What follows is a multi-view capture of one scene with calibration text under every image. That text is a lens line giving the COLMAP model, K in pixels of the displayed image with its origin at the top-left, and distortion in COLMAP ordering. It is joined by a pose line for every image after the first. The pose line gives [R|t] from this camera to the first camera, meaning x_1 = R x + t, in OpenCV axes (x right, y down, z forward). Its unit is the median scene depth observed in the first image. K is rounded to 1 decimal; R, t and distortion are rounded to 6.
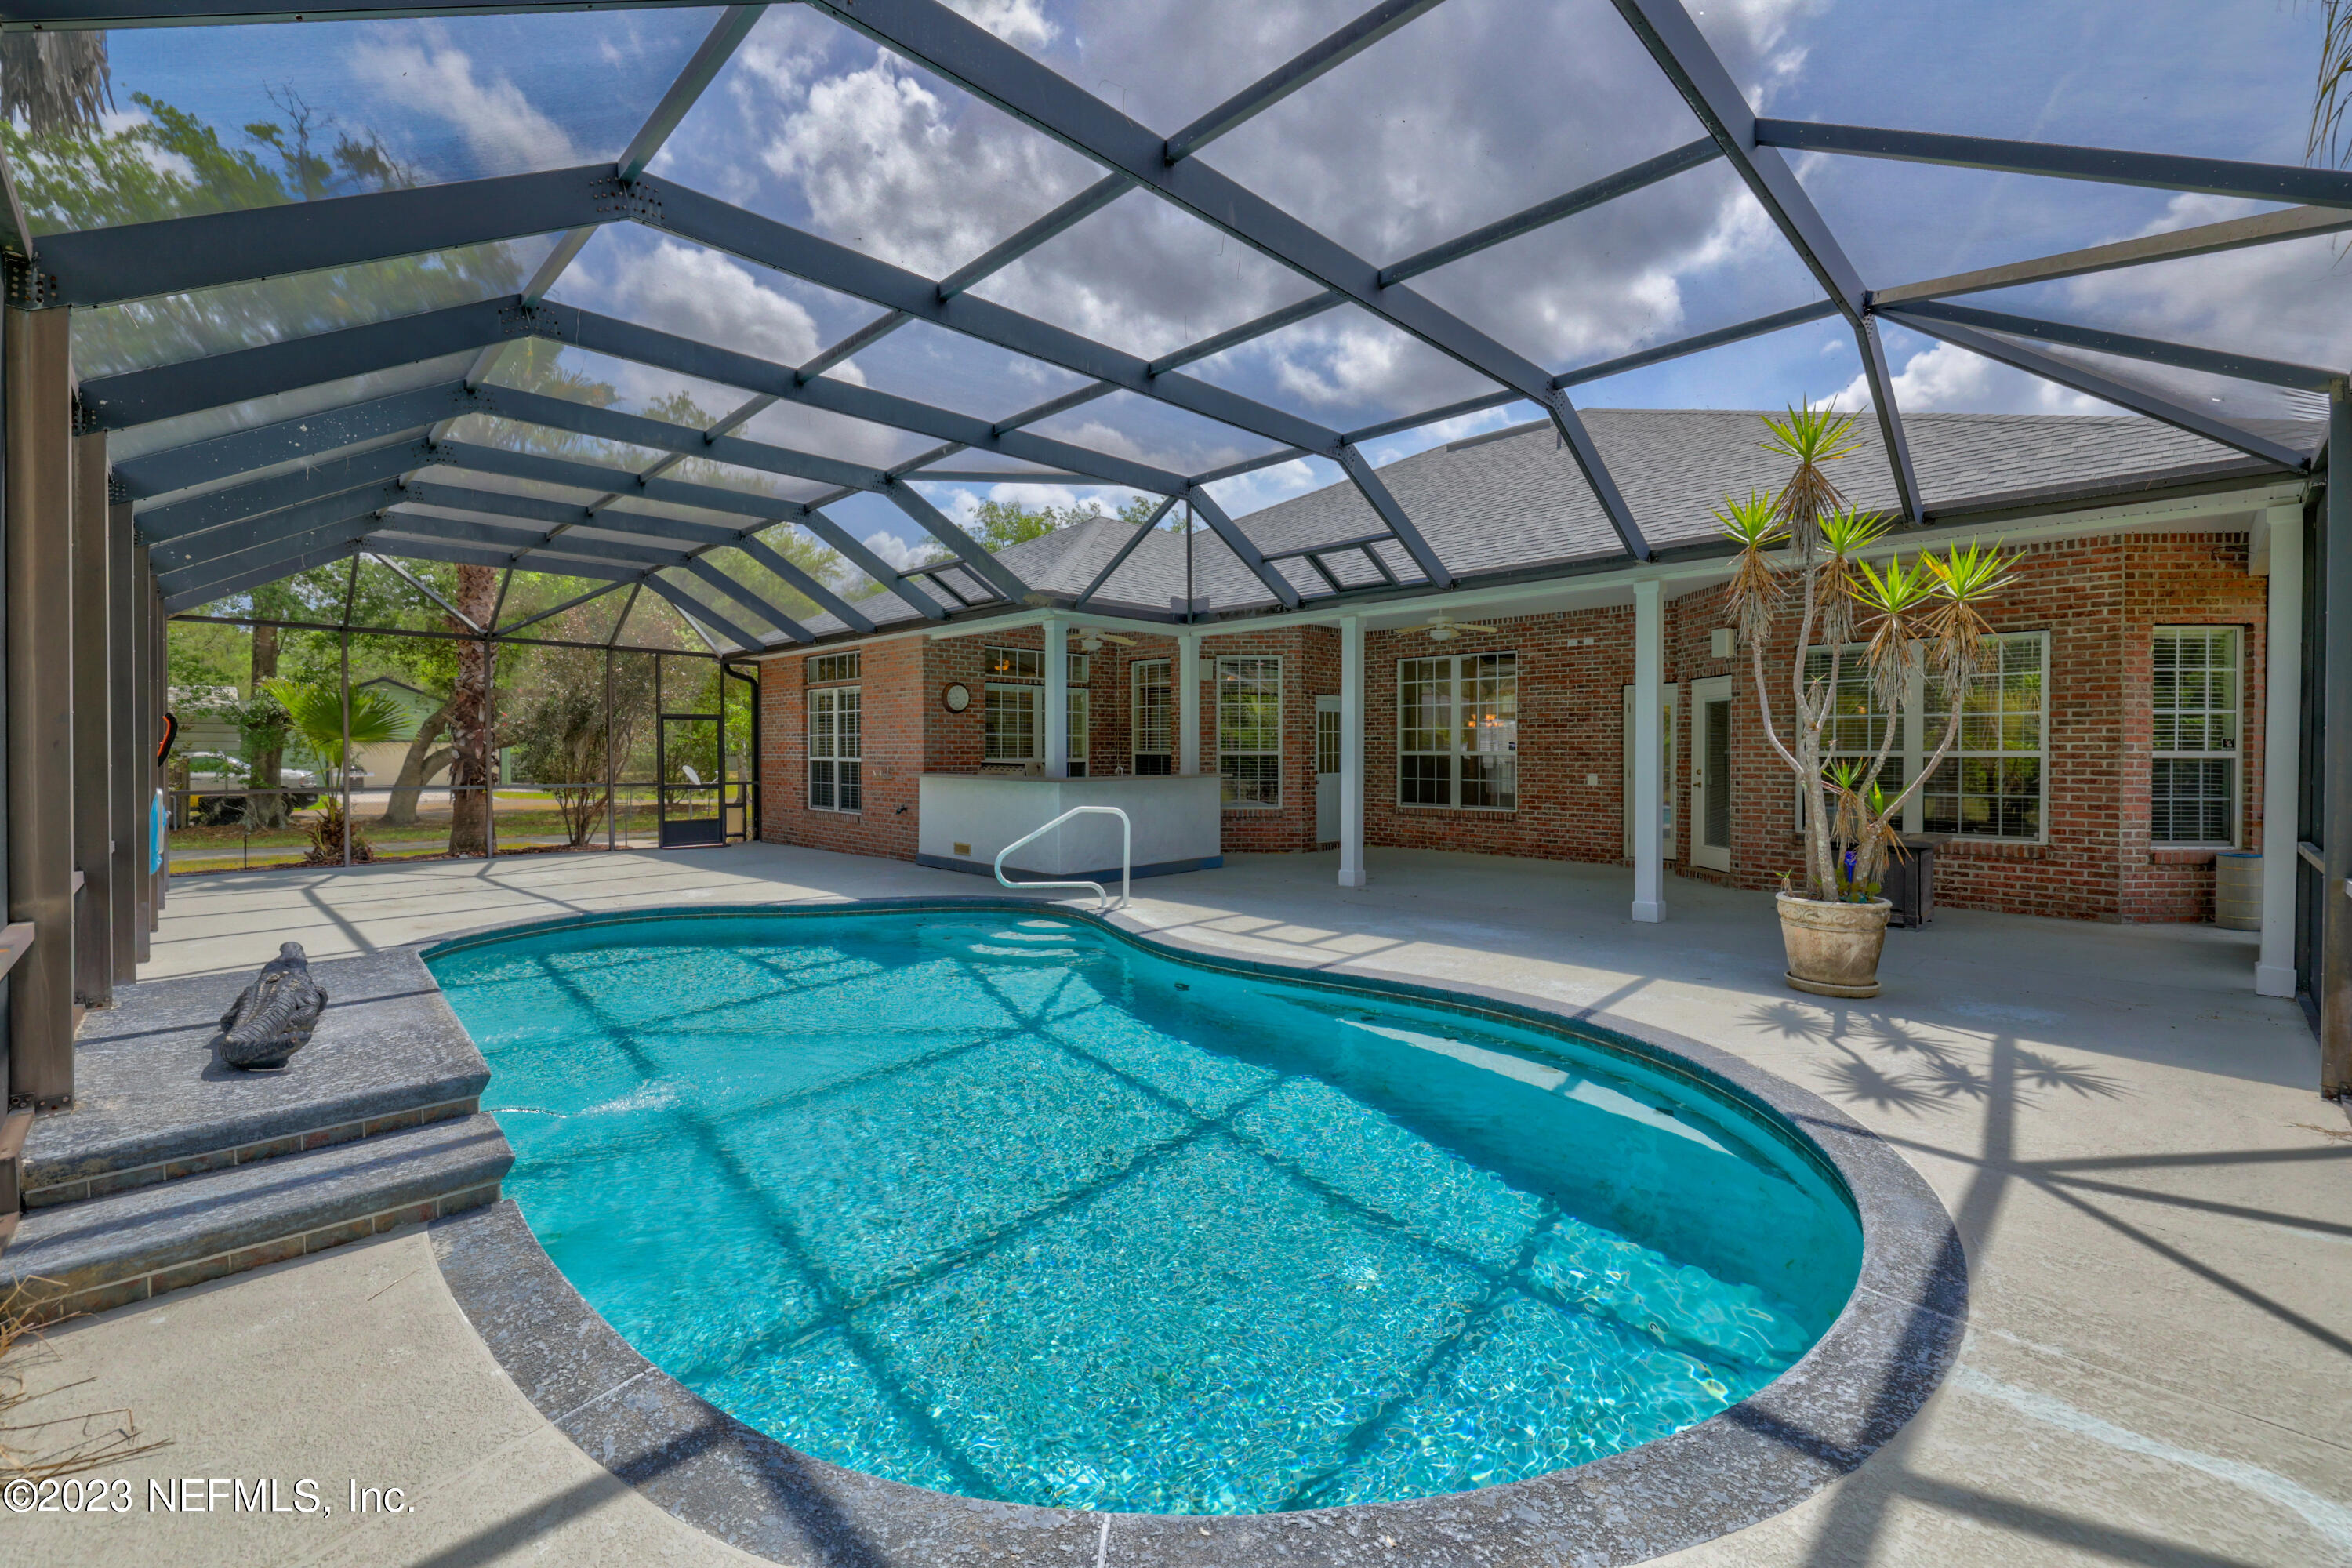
lens RADIAL K [[989.5, 0, 1180.0], [0, 989.5, 773.9], [0, 0, 1]] dist [-0.003069, -0.000221]
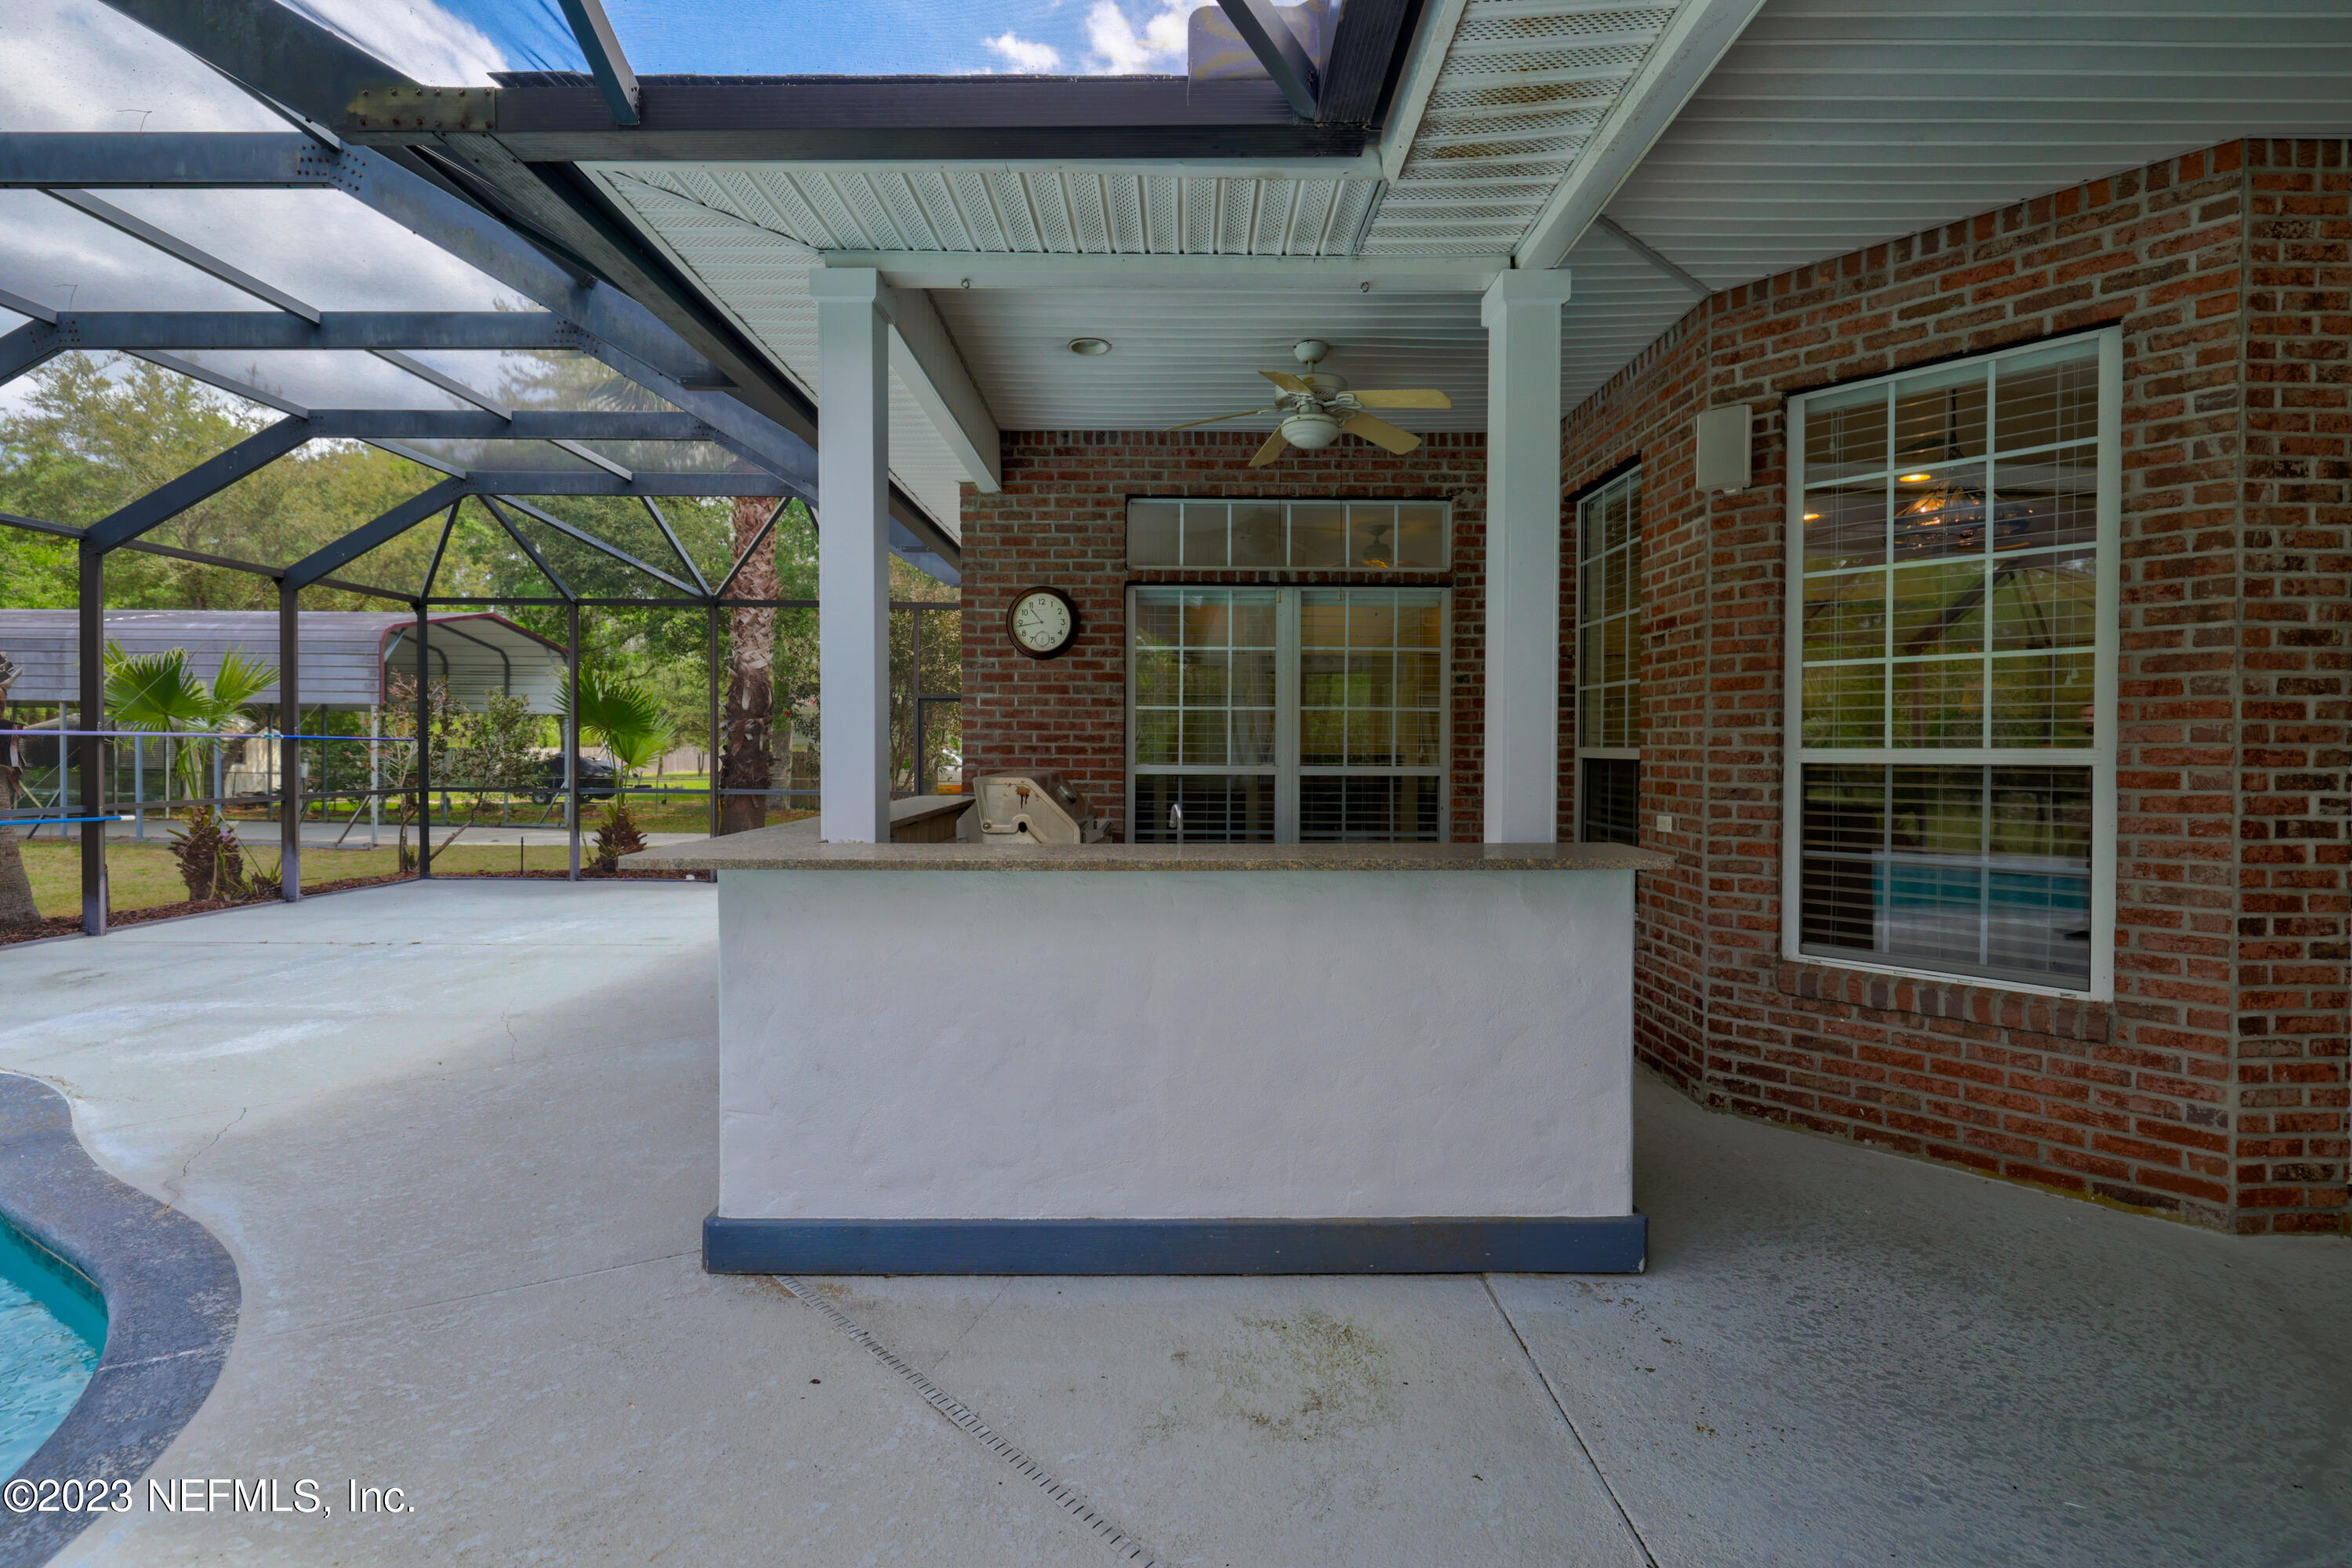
lens RADIAL K [[989.5, 0, 1182.4], [0, 989.5, 776.8], [0, 0, 1]] dist [-0.003069, -0.000221]
pose [[0.707284, 0.015856, -0.706752, 0.117152], [-0.009184, 0.999870, 0.013241, -0.018681], [0.706870, -0.002874, 0.707338, 0.719183]]
